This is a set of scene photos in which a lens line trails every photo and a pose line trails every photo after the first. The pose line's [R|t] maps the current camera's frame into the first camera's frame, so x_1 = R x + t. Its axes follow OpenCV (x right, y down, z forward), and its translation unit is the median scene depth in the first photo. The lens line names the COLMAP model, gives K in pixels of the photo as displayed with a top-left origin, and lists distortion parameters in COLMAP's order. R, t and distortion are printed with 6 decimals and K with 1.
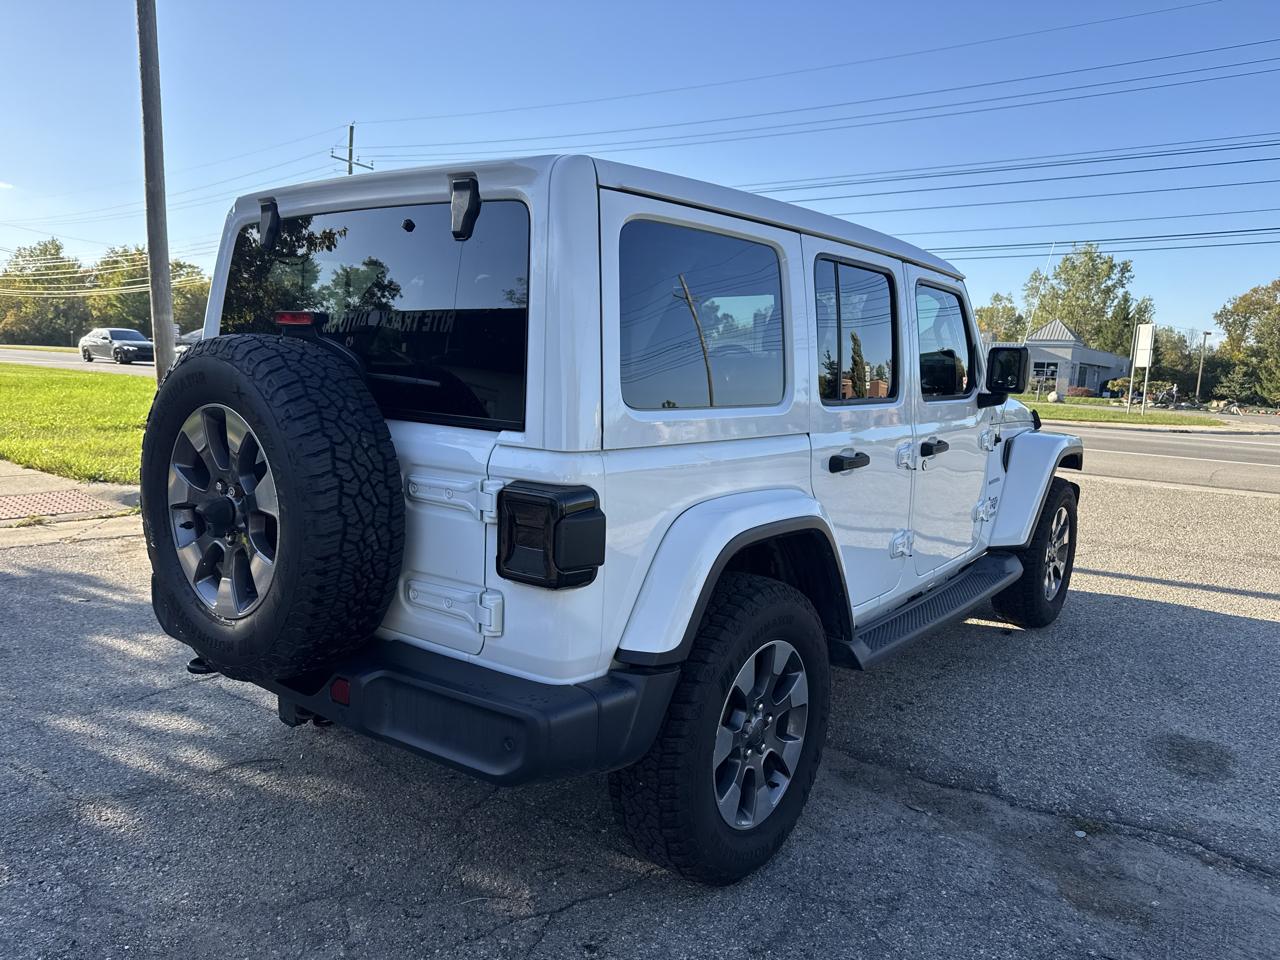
lens RADIAL K [[899.8, 0, 644.7], [0, 899.8, 483.8], [0, 0, 1]] dist [0.026957, -0.035751]
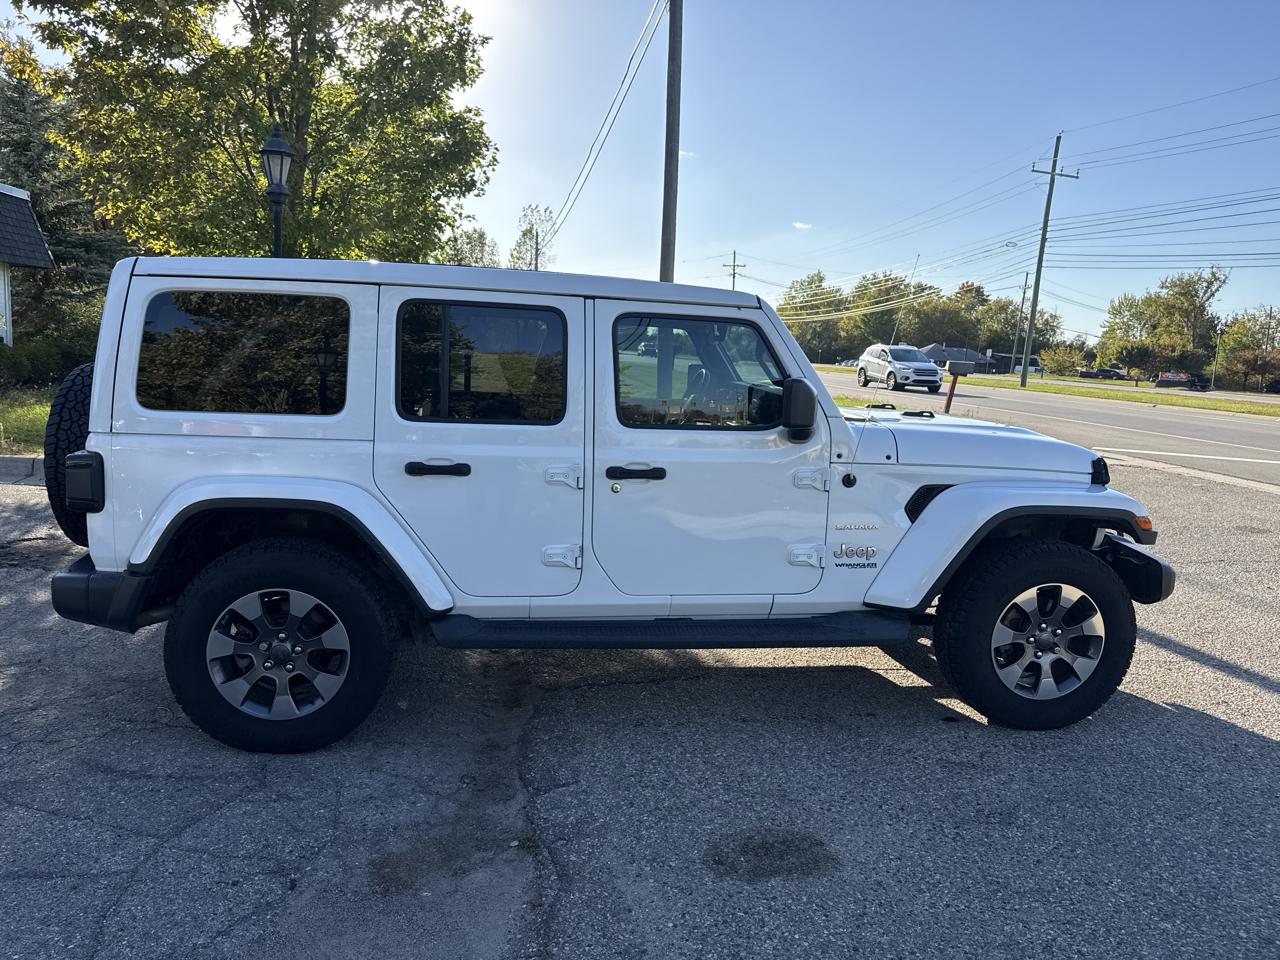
lens RADIAL K [[899.8, 0, 644.7], [0, 899.8, 483.8], [0, 0, 1]] dist [0.026957, -0.035751]
pose [[0.716084, 0.097904, -0.691114, 0.985230], [-0.110007, 0.993570, 0.026769, -0.053083], [0.689291, 0.056858, 0.722250, 0.257127]]
